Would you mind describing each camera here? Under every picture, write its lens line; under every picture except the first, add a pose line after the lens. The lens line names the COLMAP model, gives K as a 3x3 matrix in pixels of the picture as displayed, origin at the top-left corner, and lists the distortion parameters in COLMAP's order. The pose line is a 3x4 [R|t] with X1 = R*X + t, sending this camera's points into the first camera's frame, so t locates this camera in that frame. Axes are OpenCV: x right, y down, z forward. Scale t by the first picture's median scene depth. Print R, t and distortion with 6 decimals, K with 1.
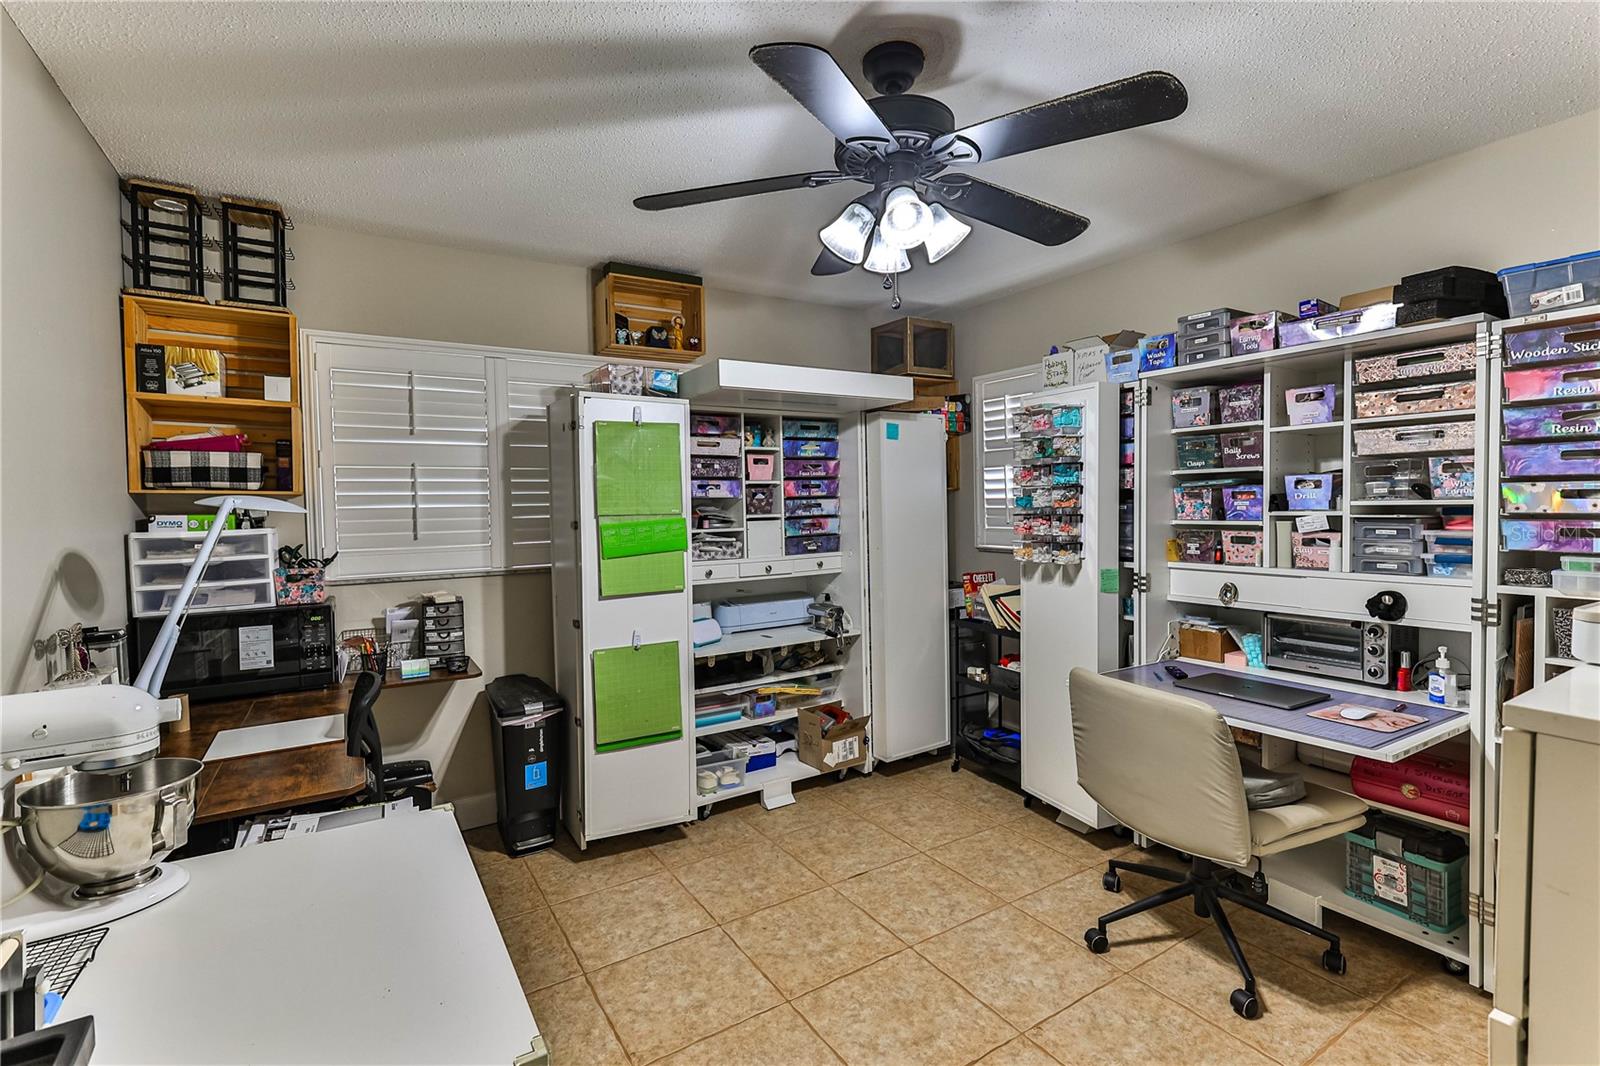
lens RADIAL K [[735.7, 0, 800.0], [0, 735.7, 530.0], [0, 0, 1]] dist [0.006862, 0.001196]
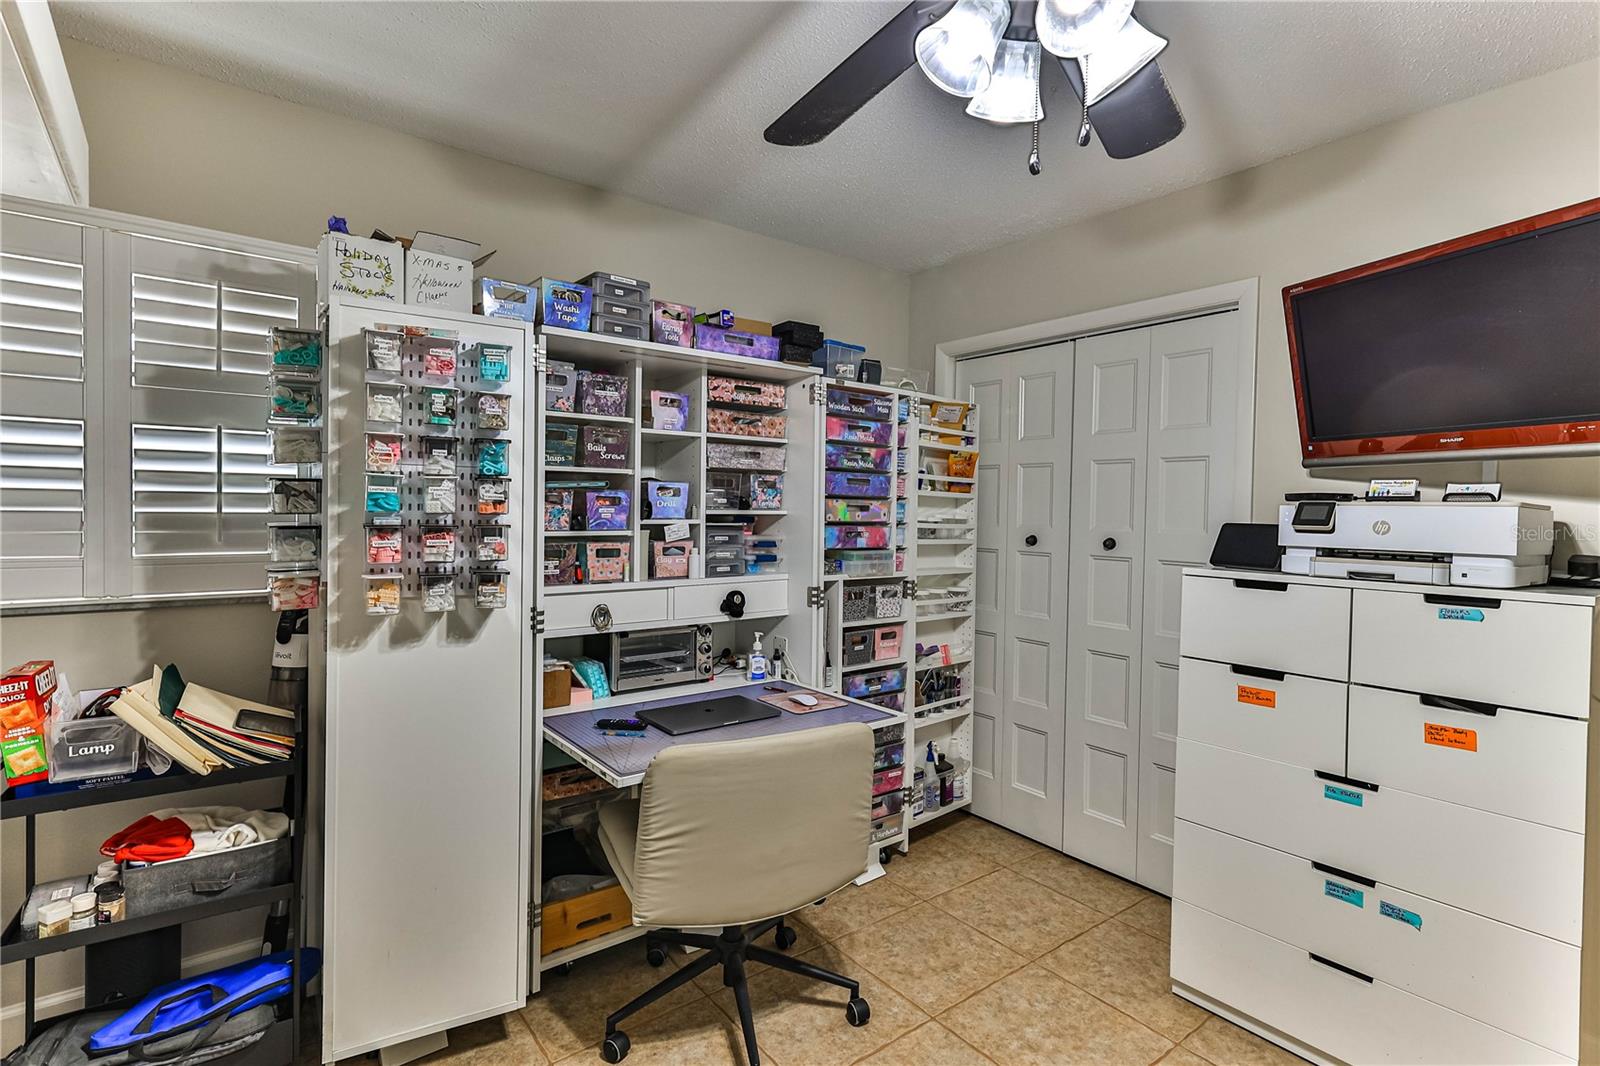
lens RADIAL K [[764.8, 0, 798.2], [0, 764.8, 527.7], [0, 0, 1]] dist [0.010538, 0.000598]
pose [[-0.096647, -0.010568, 0.995263, -0.333311], [0.024616, 0.999612, 0.013004, -0.023639], [-0.995014, 0.025756, -0.096349, 0.927237]]
